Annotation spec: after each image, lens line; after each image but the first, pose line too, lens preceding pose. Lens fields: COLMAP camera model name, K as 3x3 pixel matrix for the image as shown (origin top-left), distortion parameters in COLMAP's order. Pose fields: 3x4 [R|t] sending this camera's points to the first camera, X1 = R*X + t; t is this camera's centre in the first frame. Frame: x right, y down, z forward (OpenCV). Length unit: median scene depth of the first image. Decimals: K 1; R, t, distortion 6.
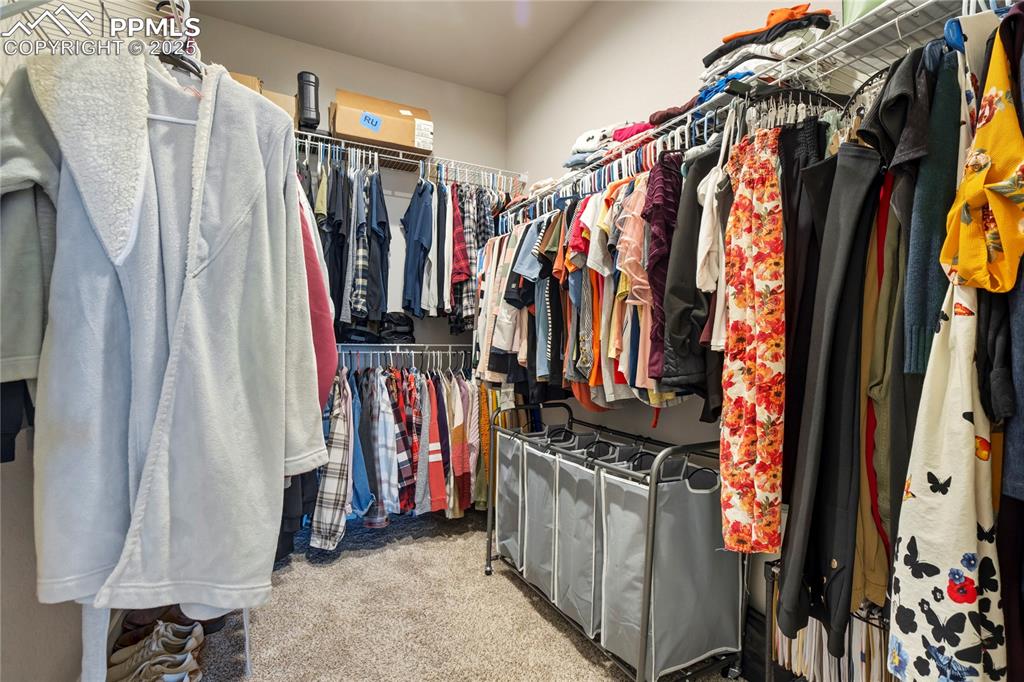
lens RADIAL K [[480.9, 0, 512.5], [0, 480.9, 344.5], [0, 0, 1]] dist [-0.033236, 0.011537]
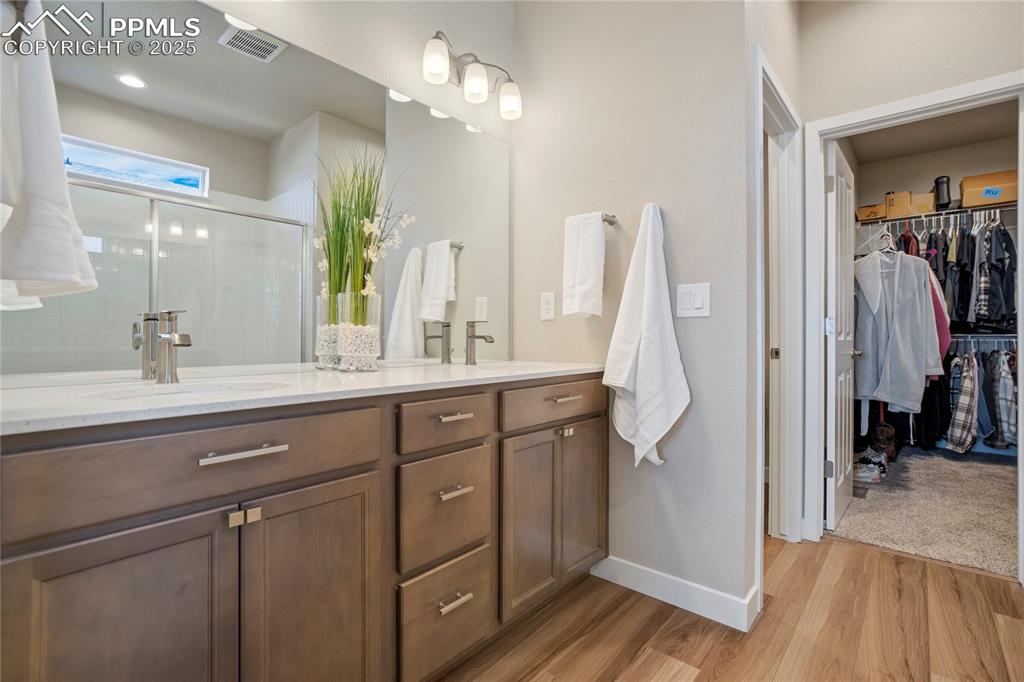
lens RADIAL K [[480.9, 0, 509.0], [0, 480.9, 334.7], [0, 0, 1]] dist [-0.033236, 0.011537]
pose [[0.379462, -0.010331, -0.925150, 0.563447], [0.000914, 0.999941, -0.010792, 0.015526], [0.925207, 0.003249, 0.379449, -1.130004]]
